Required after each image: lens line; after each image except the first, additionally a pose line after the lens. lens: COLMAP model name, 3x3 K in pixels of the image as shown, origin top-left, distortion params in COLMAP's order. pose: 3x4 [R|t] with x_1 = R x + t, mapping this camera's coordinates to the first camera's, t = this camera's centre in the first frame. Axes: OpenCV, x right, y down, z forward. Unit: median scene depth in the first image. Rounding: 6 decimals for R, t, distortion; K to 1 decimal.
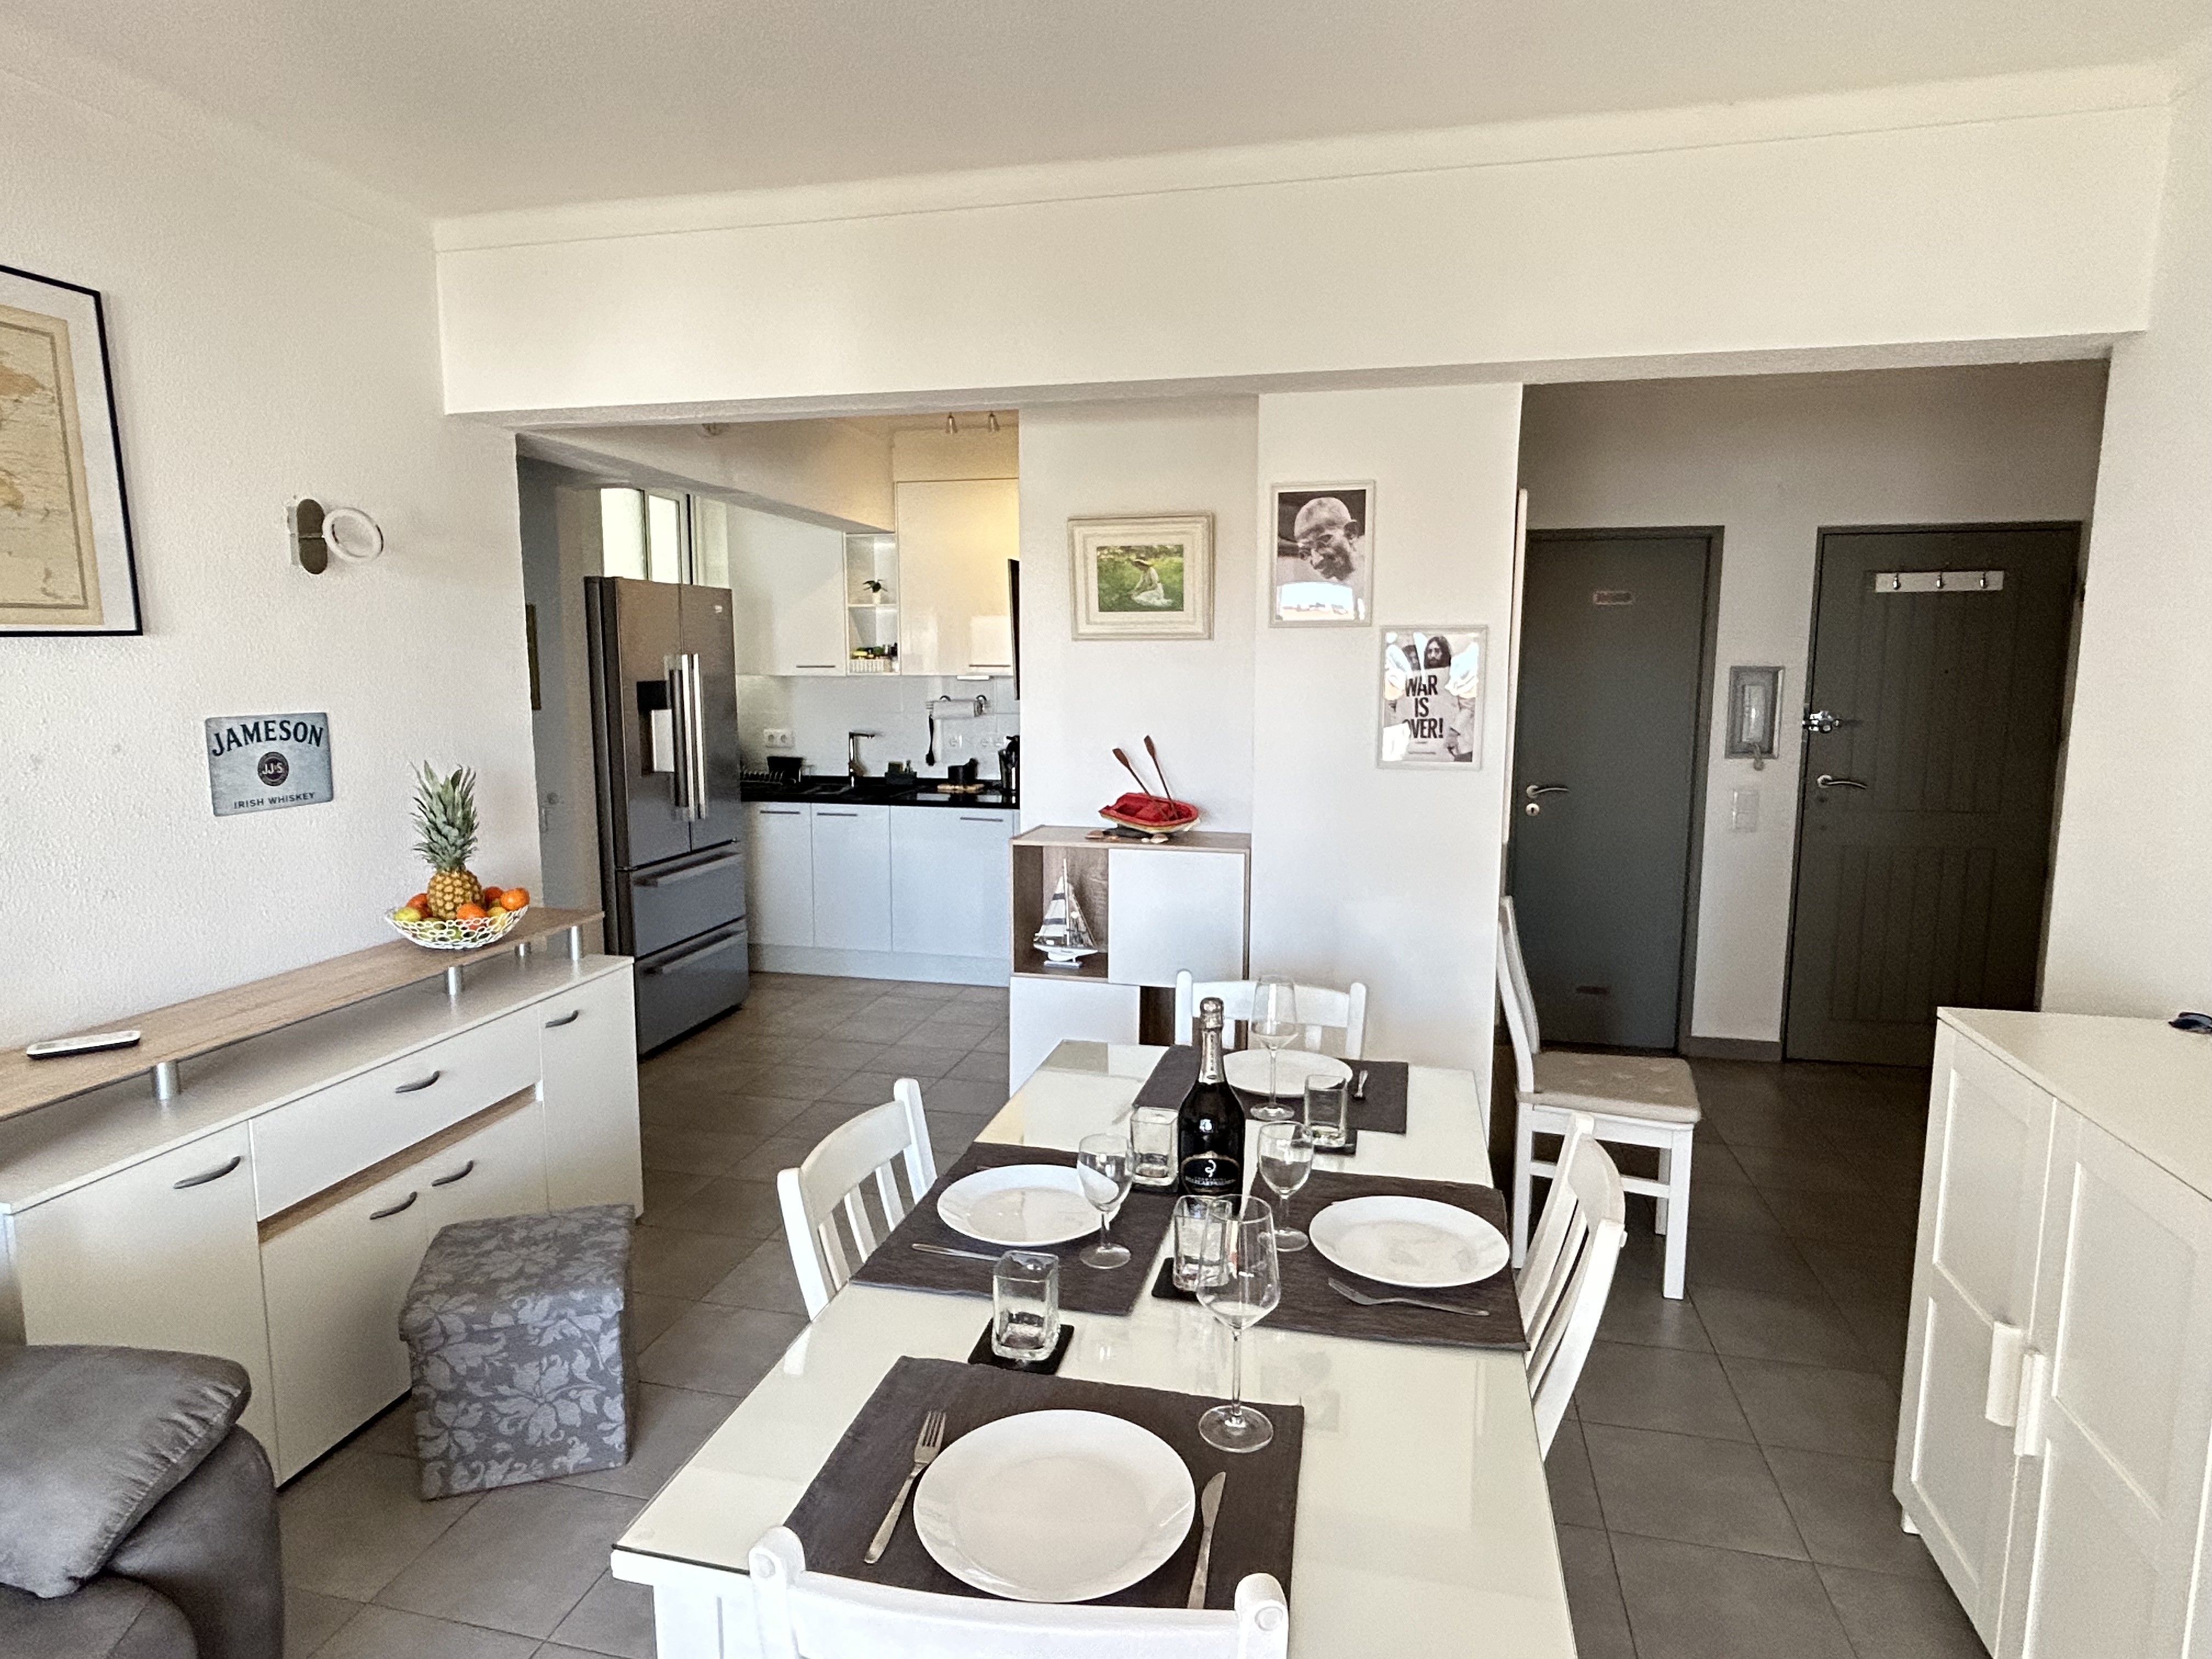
lens RADIAL K [[1242.8, 0, 1096.3], [0, 1242.8, 827.3], [0, 0, 1]] dist [-0.001506, 0.002112]
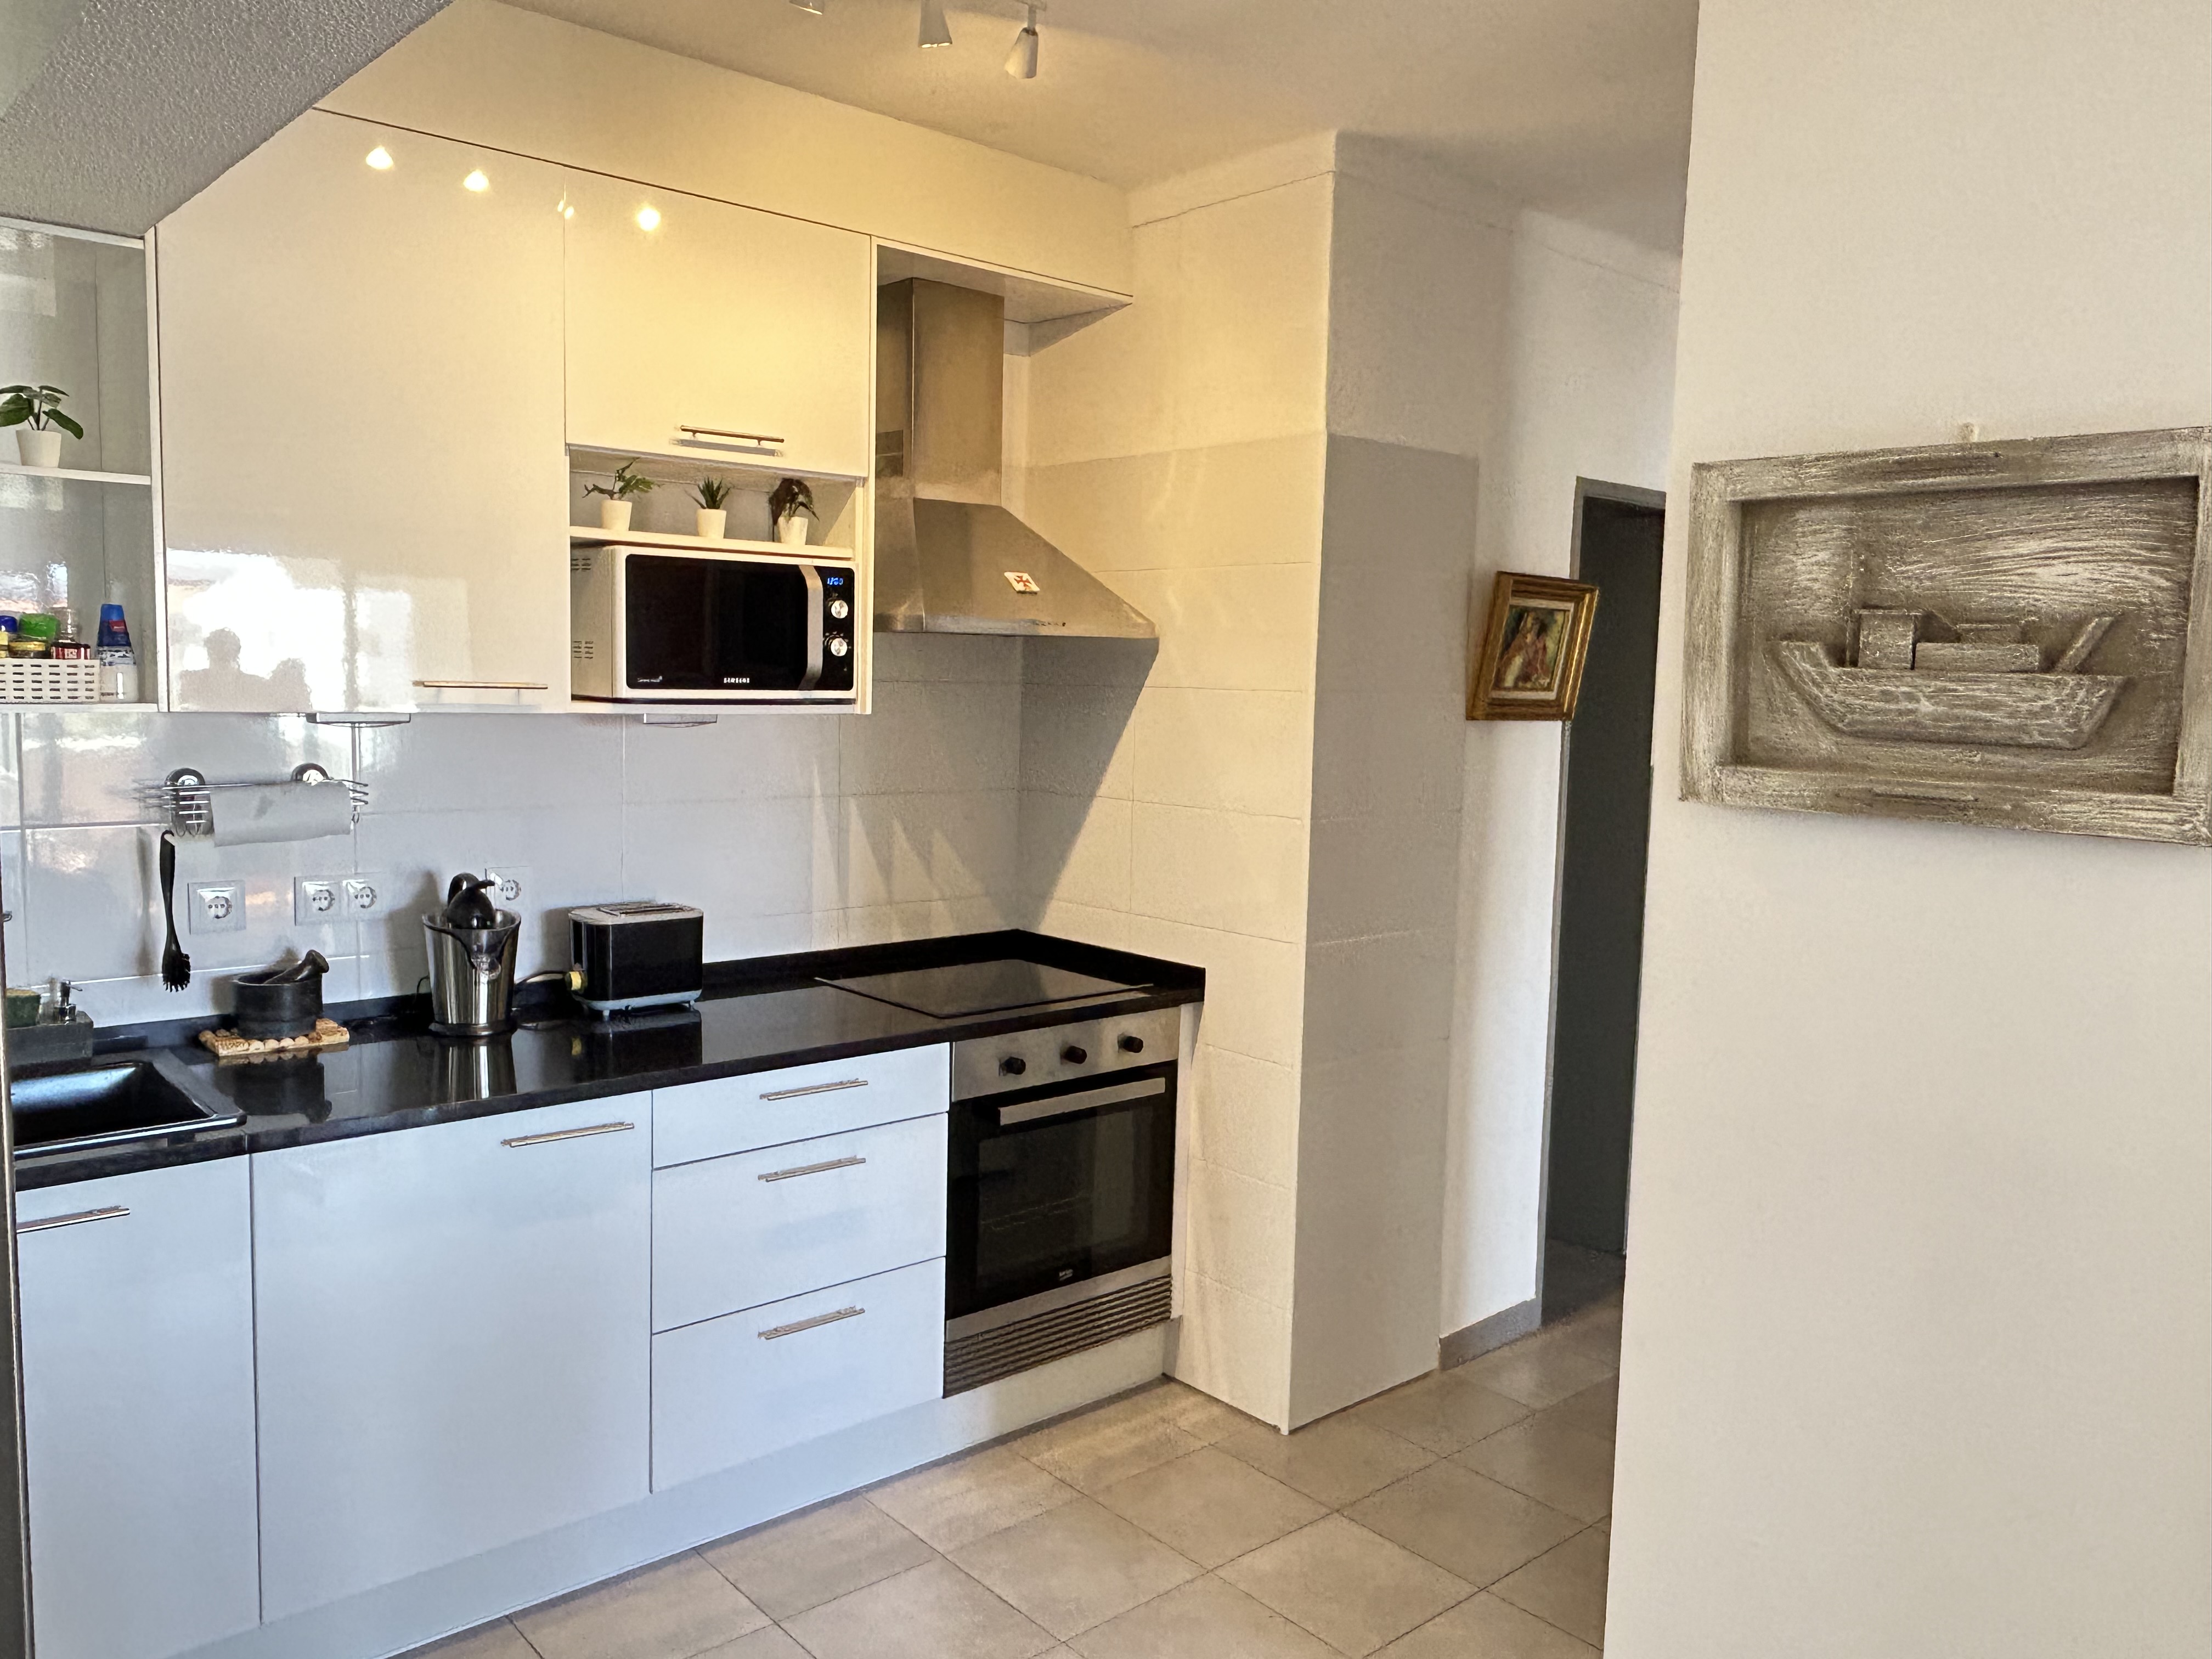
lens RADIAL K [[1628.4, 0, 1100.4], [0, 1628.4, 822.9], [0, 0, 1]] dist [0.004082, -0.000326]
pose [[0.574038, -0.068604, 0.815950, -0.761247], [0.089361, 0.995781, 0.020857, -0.180840], [-0.813938, 0.060941, 0.577746, 1.268292]]
